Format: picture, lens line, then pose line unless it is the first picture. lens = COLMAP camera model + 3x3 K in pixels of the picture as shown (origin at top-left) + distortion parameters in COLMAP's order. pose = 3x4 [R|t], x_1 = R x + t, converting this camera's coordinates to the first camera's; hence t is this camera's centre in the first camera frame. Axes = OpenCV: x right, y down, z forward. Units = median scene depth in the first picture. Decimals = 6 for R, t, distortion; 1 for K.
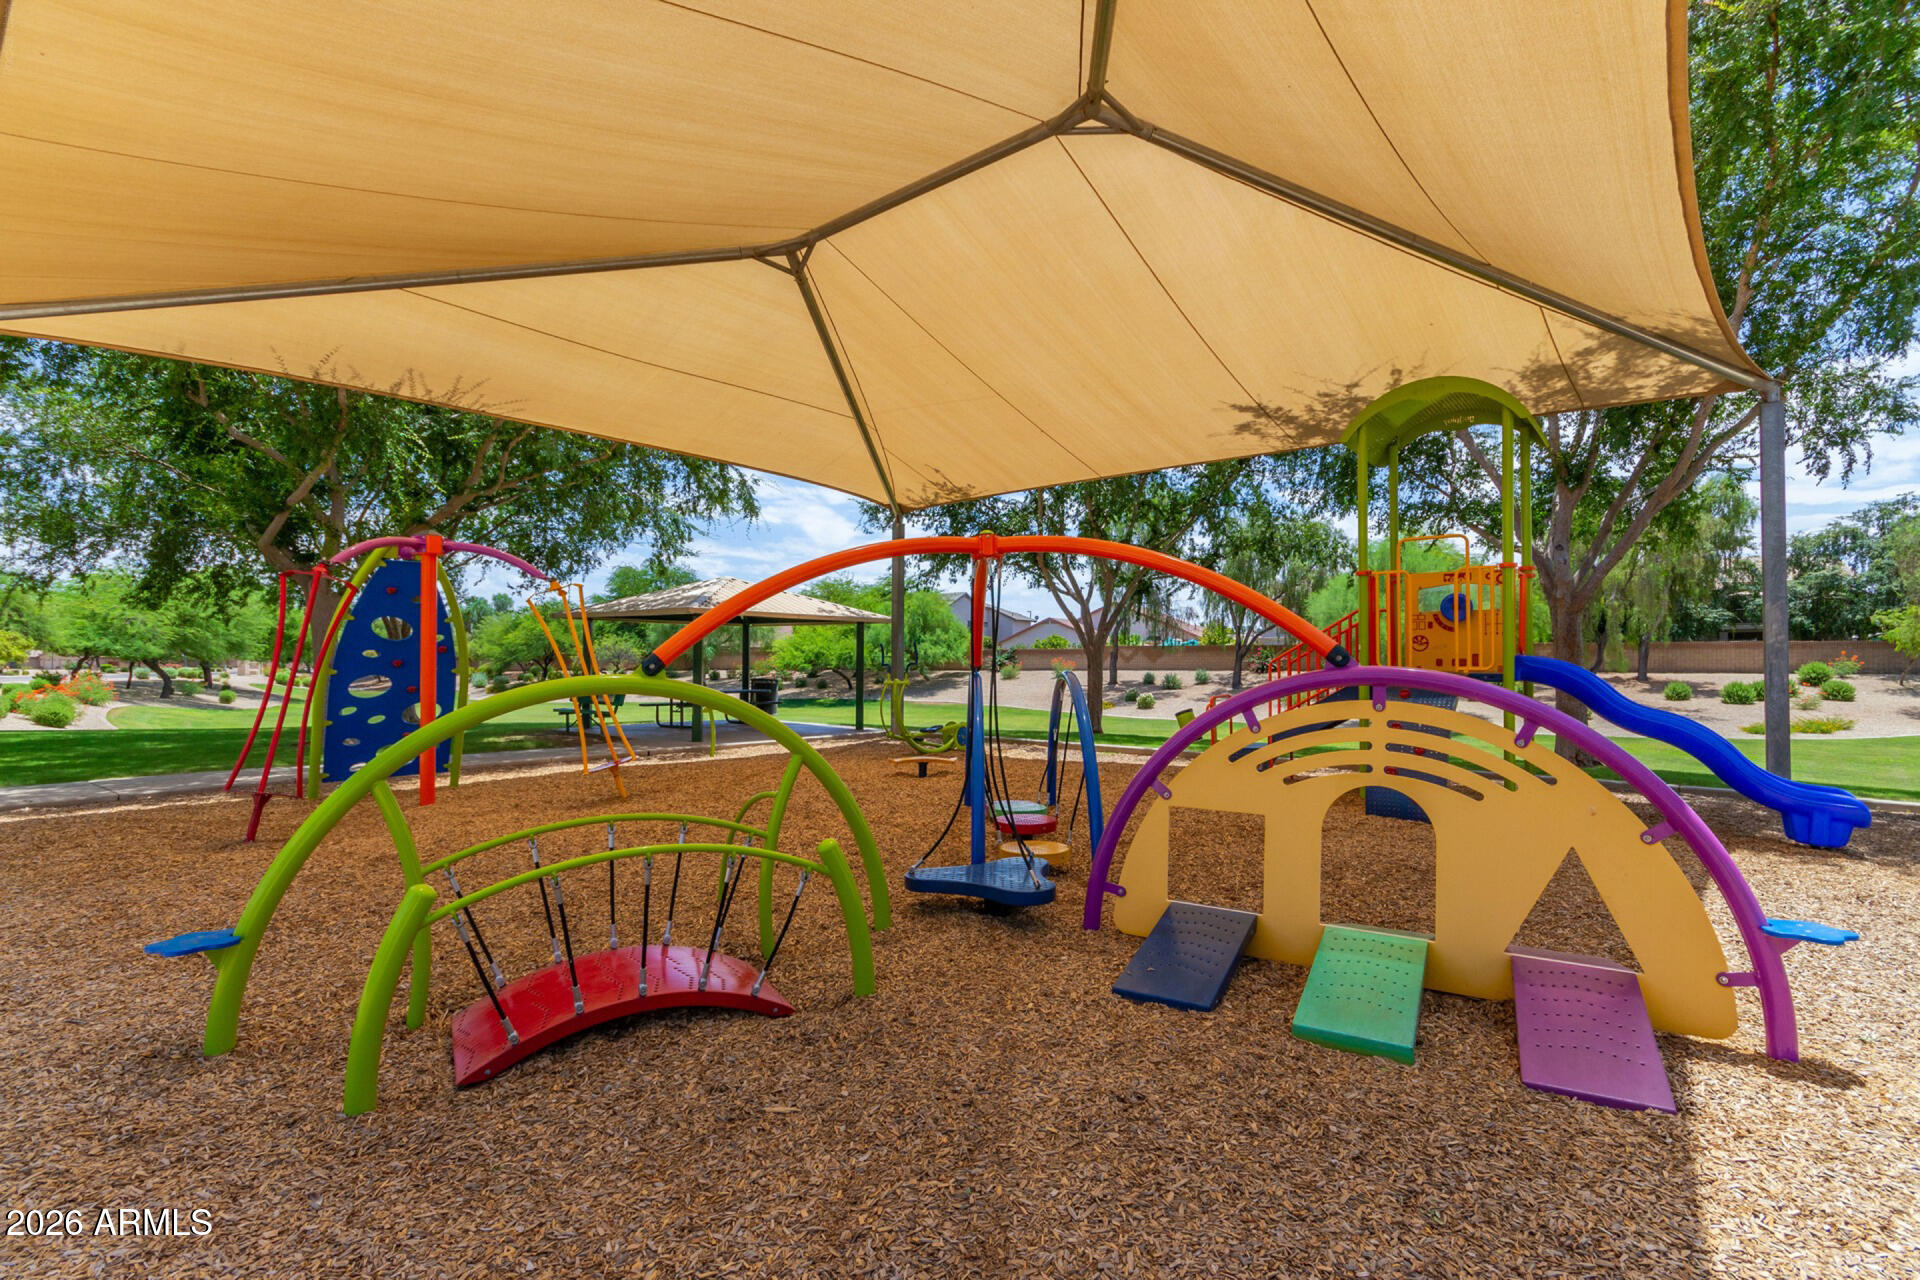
lens RADIAL K [[909.2, 0, 962.9], [0, 909.2, 646.1], [0, 0, 1]] dist [0.014117, 0.000386]
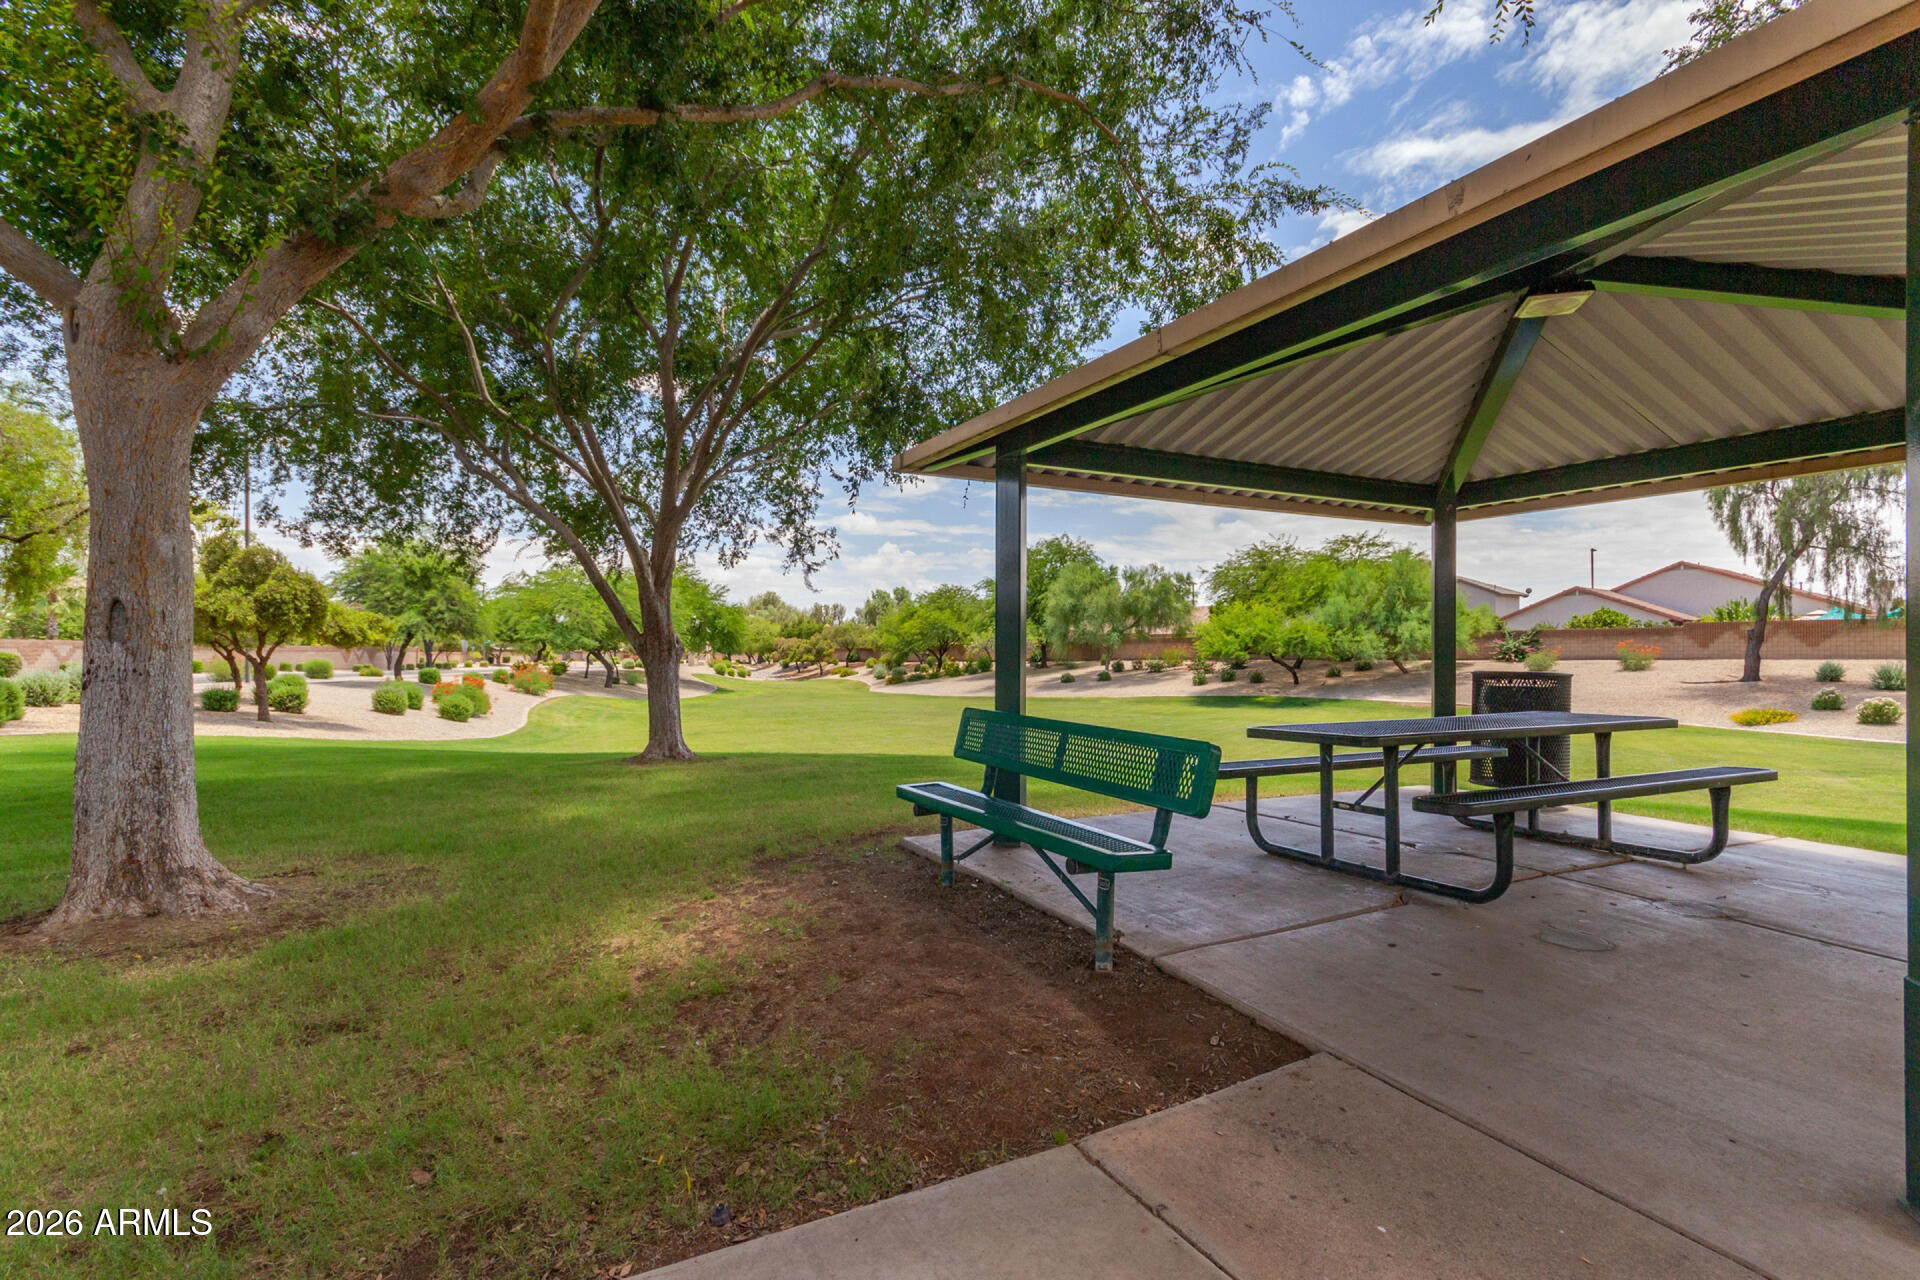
lens RADIAL K [[909.2, 0, 966.2], [0, 909.2, 656.8], [0, 0, 1]] dist [0.014117, 0.000386]
pose [[0.920057, -0.003420, -0.391769, -0.102084], [0.011464, 0.999769, 0.018195, 0.008794], [0.391616, -0.021231, 0.919884, 0.231918]]
